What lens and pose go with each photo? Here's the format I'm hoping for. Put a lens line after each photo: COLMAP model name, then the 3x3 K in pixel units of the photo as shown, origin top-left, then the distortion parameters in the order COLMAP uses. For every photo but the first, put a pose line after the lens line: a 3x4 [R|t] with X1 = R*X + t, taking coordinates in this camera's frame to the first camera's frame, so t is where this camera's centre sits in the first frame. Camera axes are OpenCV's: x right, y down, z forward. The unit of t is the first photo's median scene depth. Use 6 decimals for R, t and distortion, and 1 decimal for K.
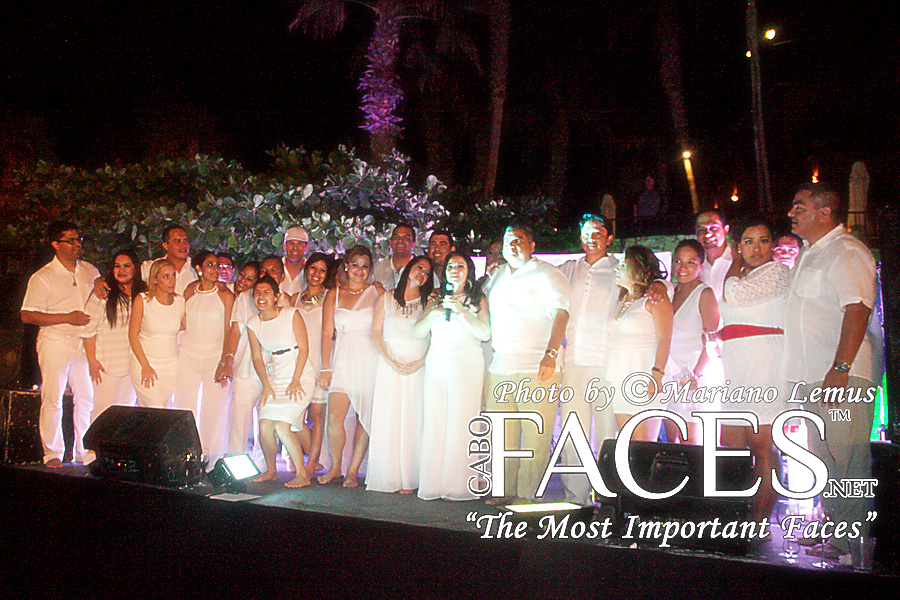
lens RADIAL K [[594.7, 0, 376.0], [0, 594.7, 297.7], [0, 0, 1]] dist [-0.080908, 0.003638]
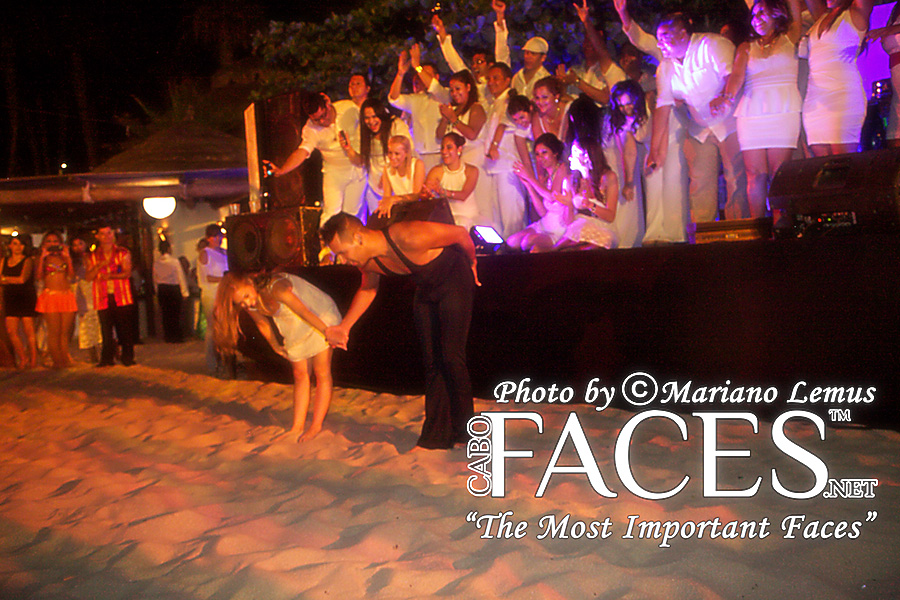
lens RADIAL K [[776.0, 0, 445.8], [0, 776.0, 298.1], [0, 0, 1]] dist [-0.023038, 0.004136]
pose [[0.955080, -0.081202, -0.285004, 0.081571], [0.124990, 0.982378, 0.138962, 0.106235], [0.268698, -0.168343, 0.948400, -0.351113]]
